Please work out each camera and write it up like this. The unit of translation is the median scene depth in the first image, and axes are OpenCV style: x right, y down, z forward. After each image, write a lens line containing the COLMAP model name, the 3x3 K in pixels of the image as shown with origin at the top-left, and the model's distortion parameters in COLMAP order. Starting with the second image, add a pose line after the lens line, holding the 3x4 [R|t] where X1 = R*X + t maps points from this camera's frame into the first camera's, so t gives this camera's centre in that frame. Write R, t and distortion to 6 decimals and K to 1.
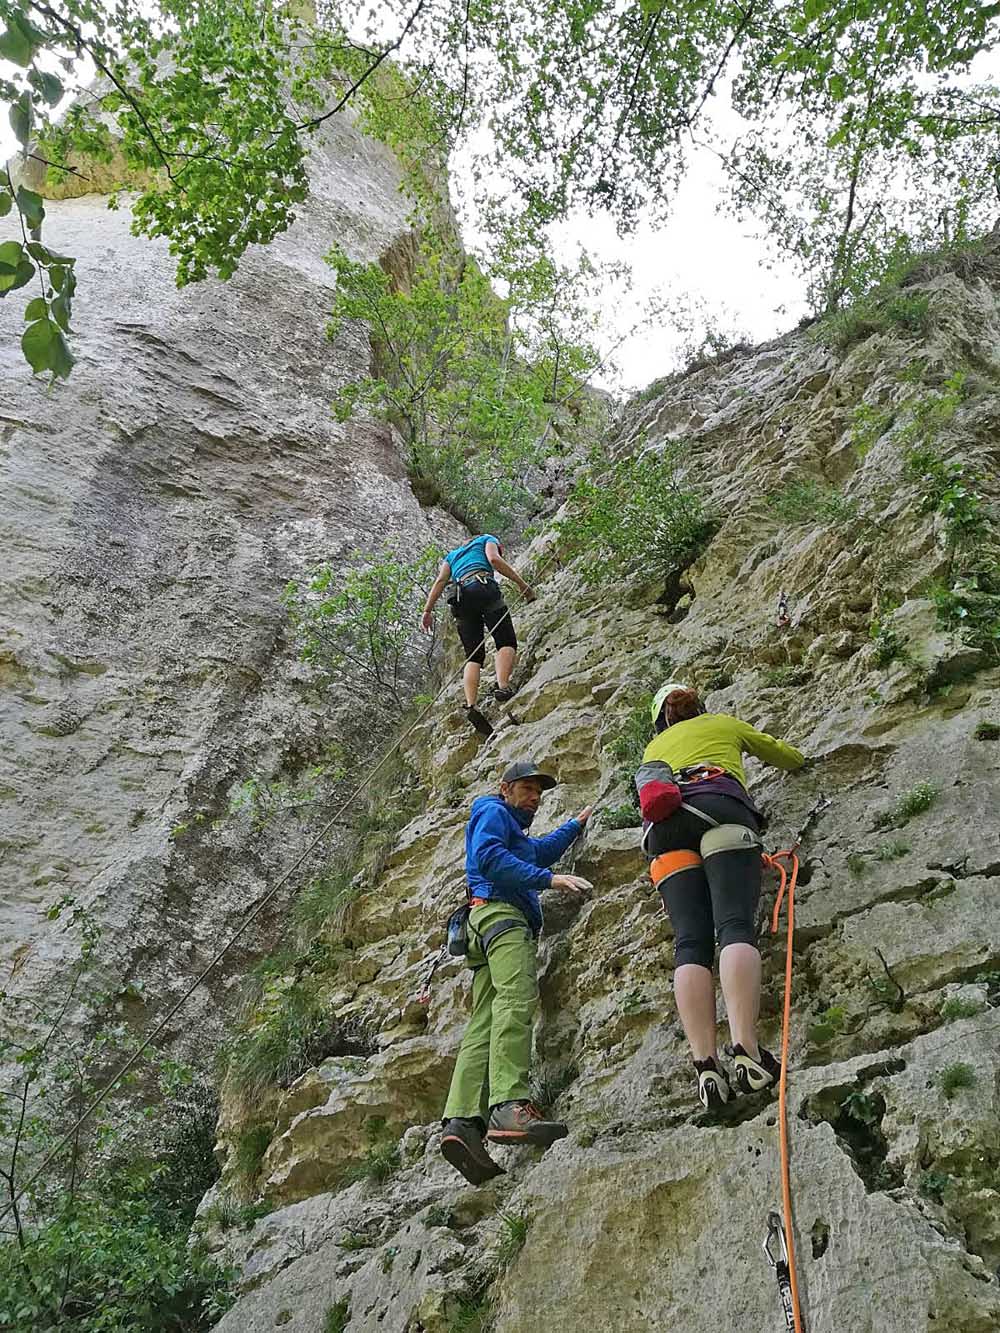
lens RADIAL K [[1017.0, 0, 493.2], [0, 1017.0, 659.0], [0, 0, 1]] dist [0.047301, -0.073959]
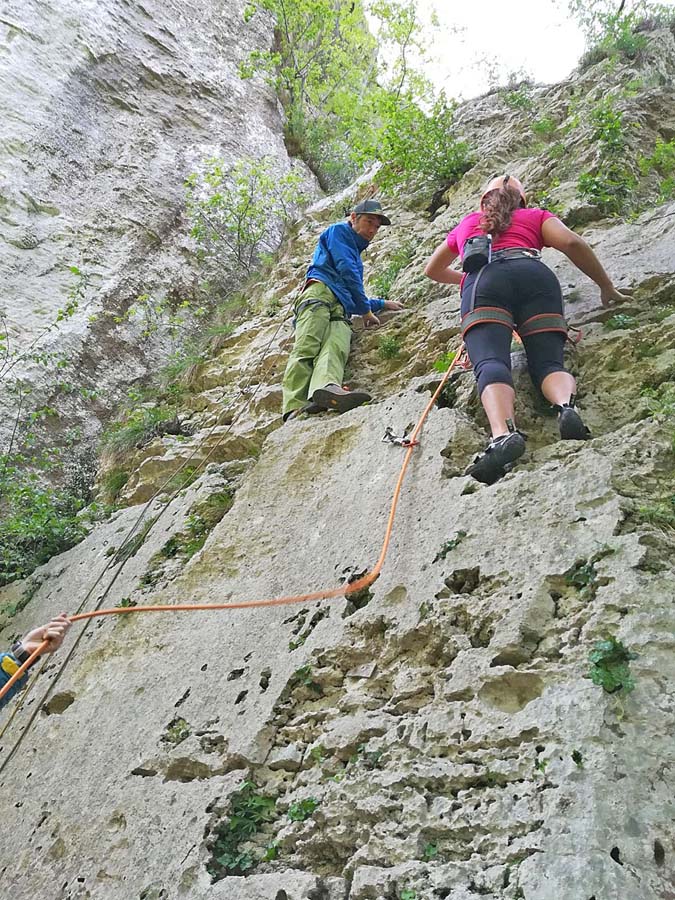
lens RADIAL K [[686.6, 0, 332.9], [0, 686.6, 444.9], [0, 0, 1]] dist [0.047301, -0.073959]
pose [[0.981955, 0.183298, 0.046544, 0.026944], [-0.188633, 0.966897, 0.171839, 0.086487], [-0.013506, -0.177518, 0.984025, -0.054576]]
